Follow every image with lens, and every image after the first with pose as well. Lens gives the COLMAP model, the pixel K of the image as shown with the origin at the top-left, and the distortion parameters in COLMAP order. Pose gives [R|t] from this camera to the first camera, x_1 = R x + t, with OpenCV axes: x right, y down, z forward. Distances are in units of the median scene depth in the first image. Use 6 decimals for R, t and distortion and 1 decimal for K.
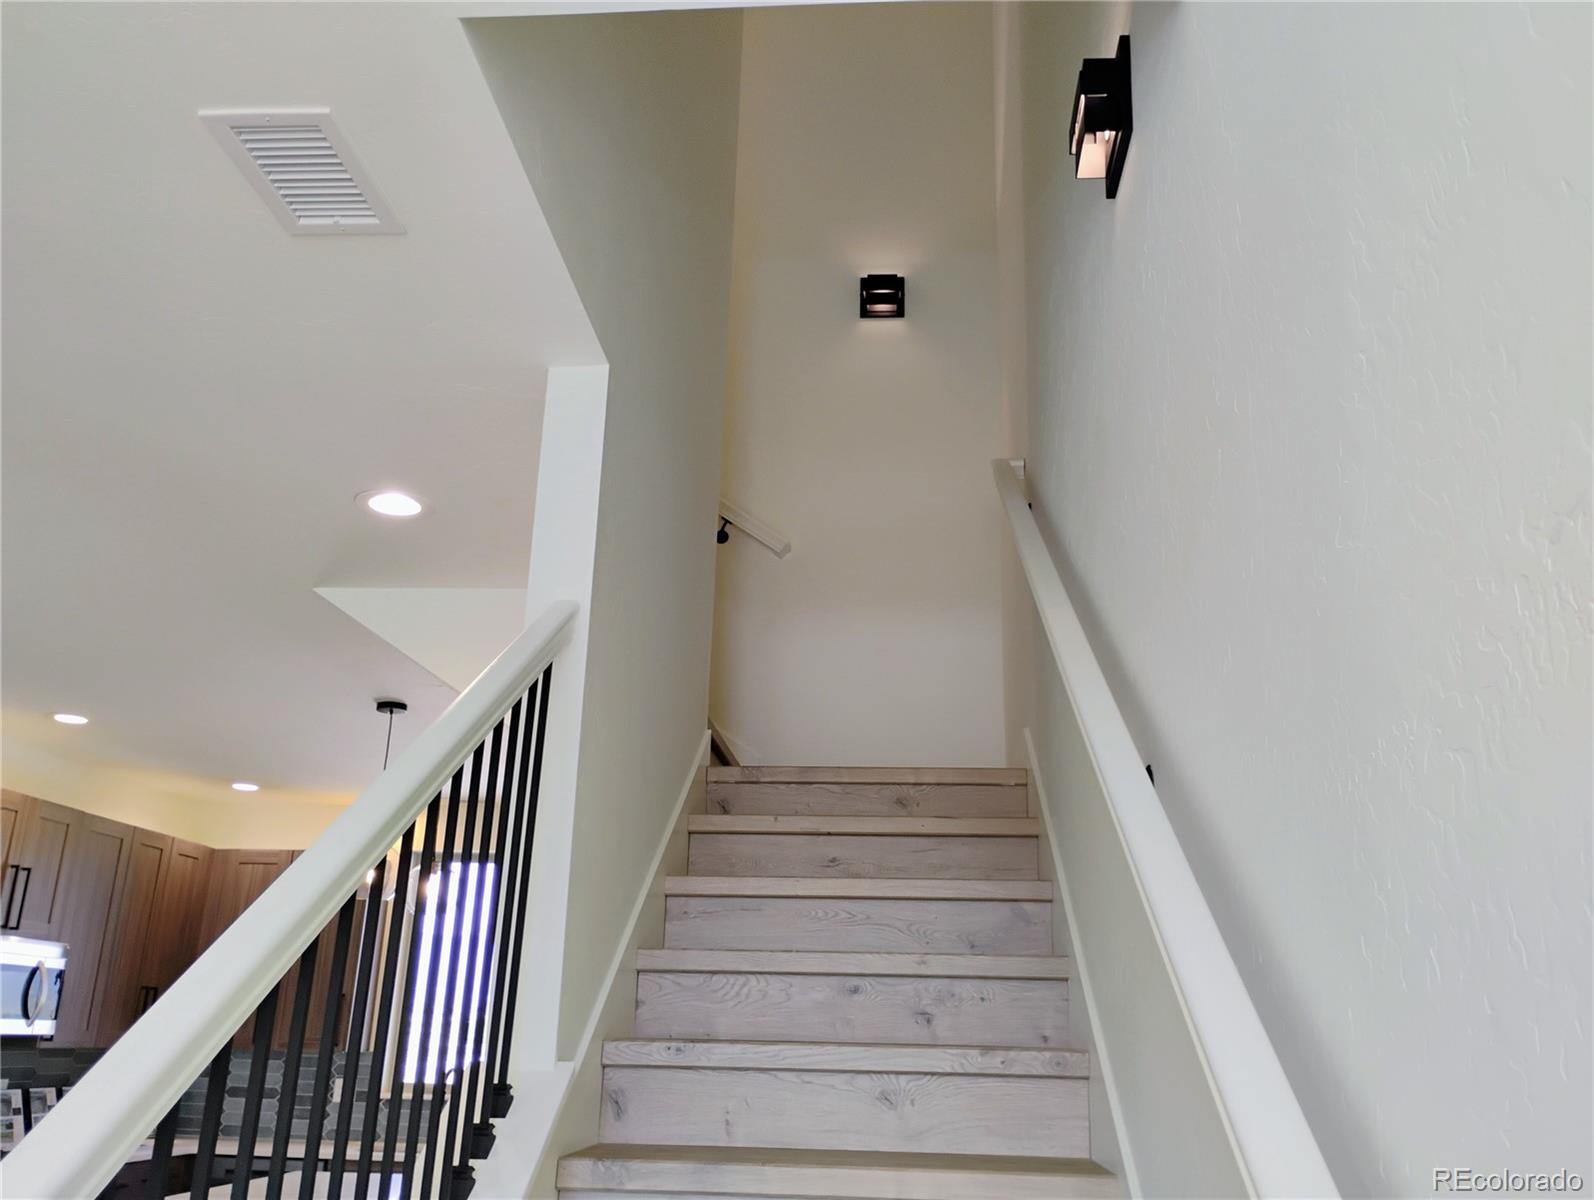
lens RADIAL K [[1323.0, 0, 821.9], [0, 1323.0, 592.4], [0, 0, 1]] dist [0.035535, -0.051939]
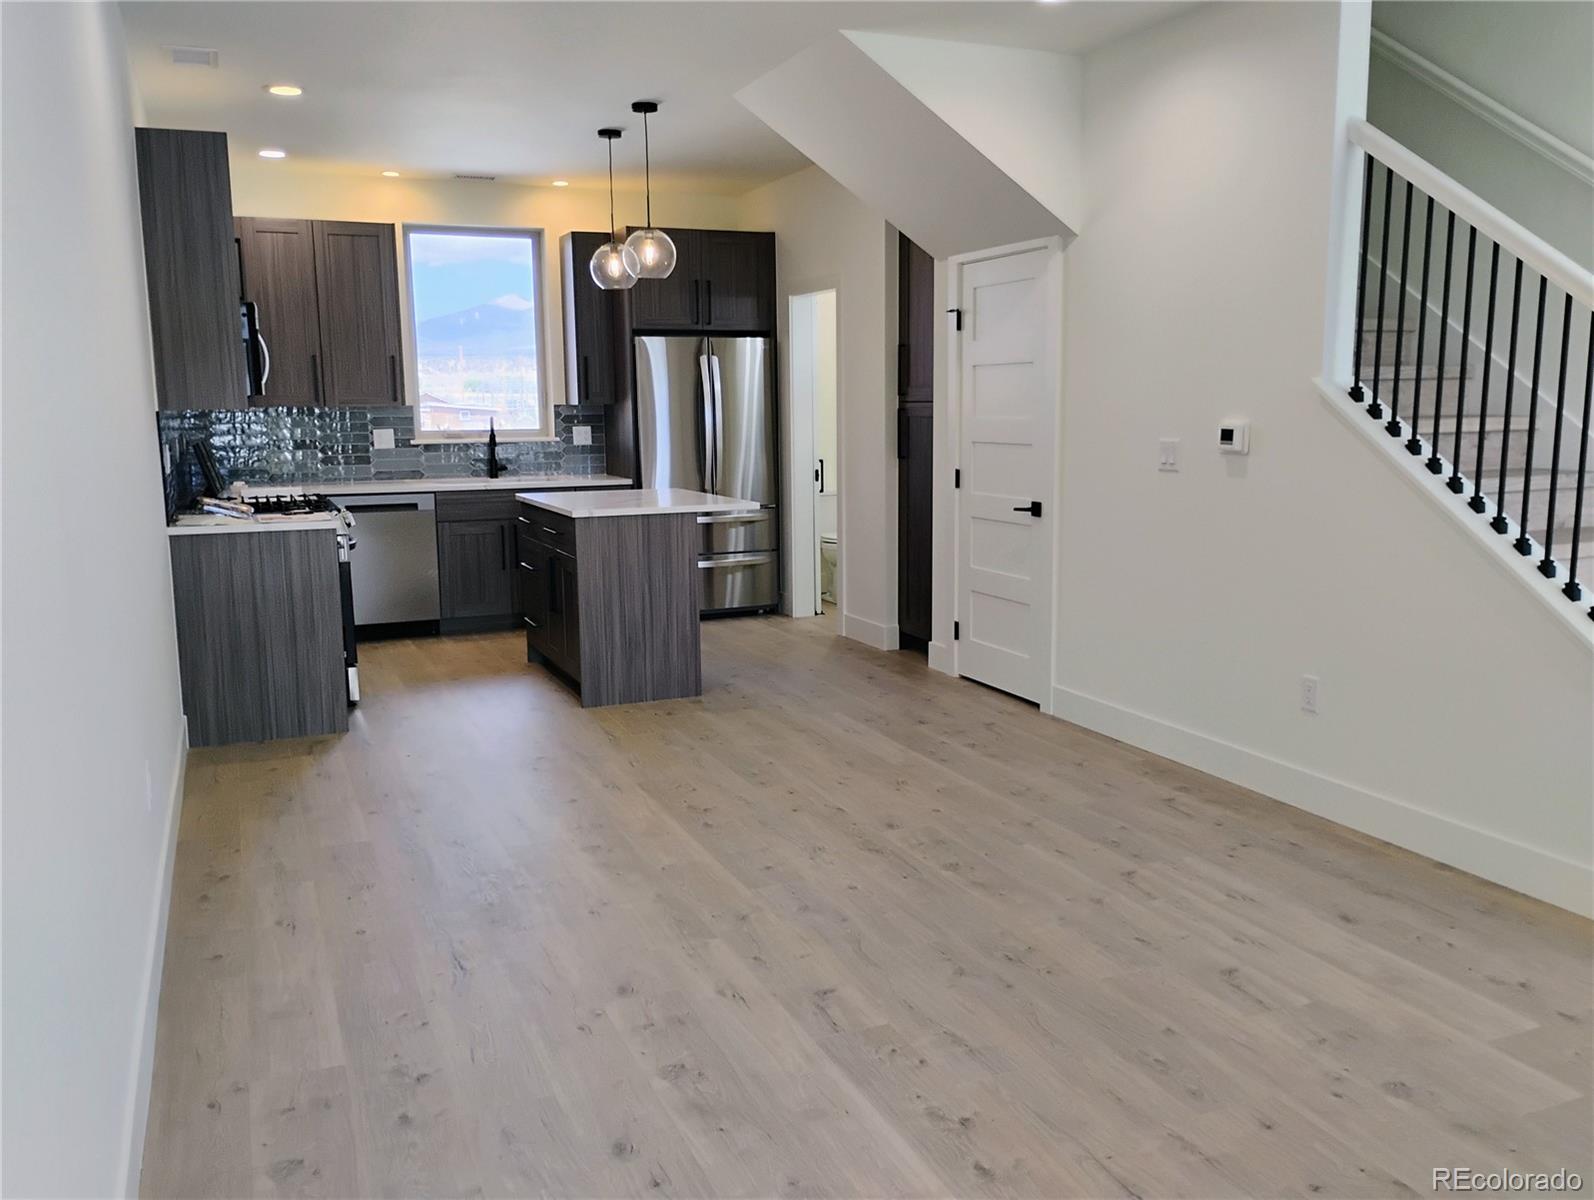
lens RADIAL K [[1323.0, 0, 821.9], [0, 1323.0, 592.4], [0, 0, 1]] dist [0.035535, -0.051939]
pose [[0.888198, -0.100743, 0.448280, -0.642314], [-0.114928, 0.895936, 0.429057, -0.039257], [-0.444855, -0.432608, 0.784190, -0.115268]]
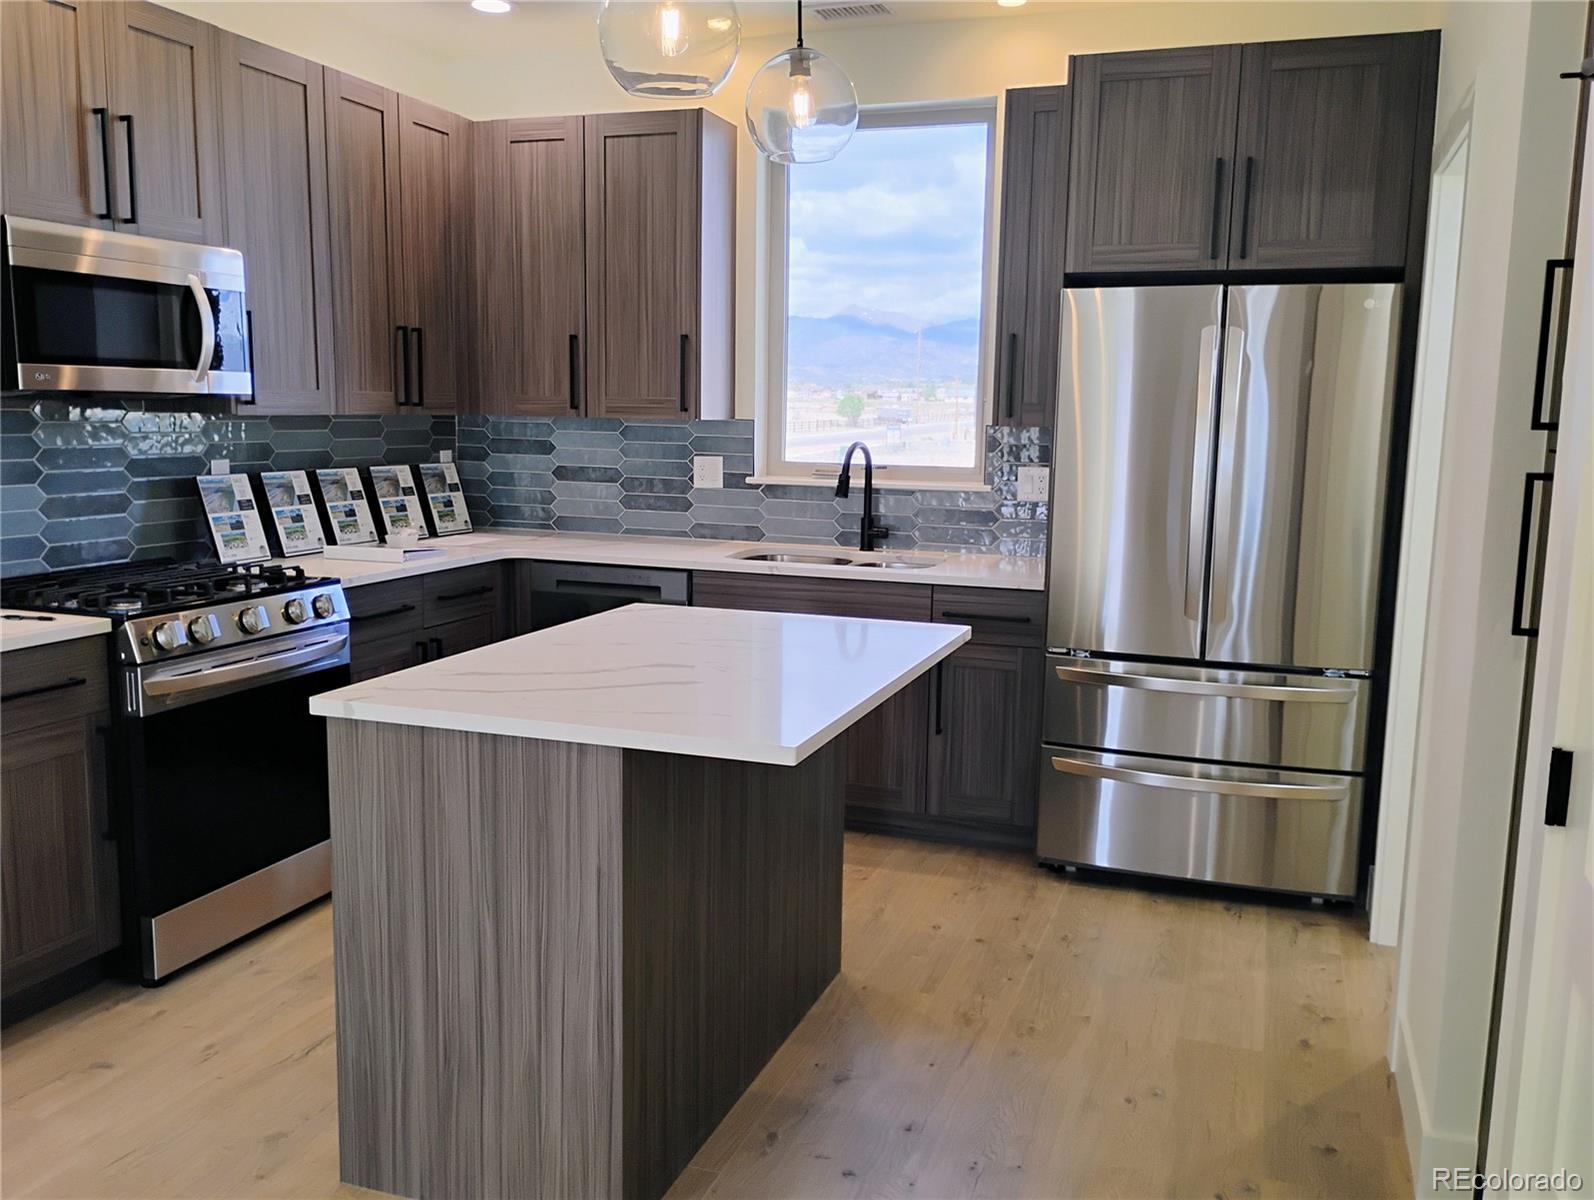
lens RADIAL K [[1323.0, 0, 821.9], [0, 1323.0, 592.4], [0, 0, 1]] dist [0.035535, -0.051939]
pose [[0.961385, 0.028513, -0.273724, -0.133386], [0.094836, 0.899374, 0.426770, 0.166326], [0.258349, -0.436250, 0.861941, 0.464419]]
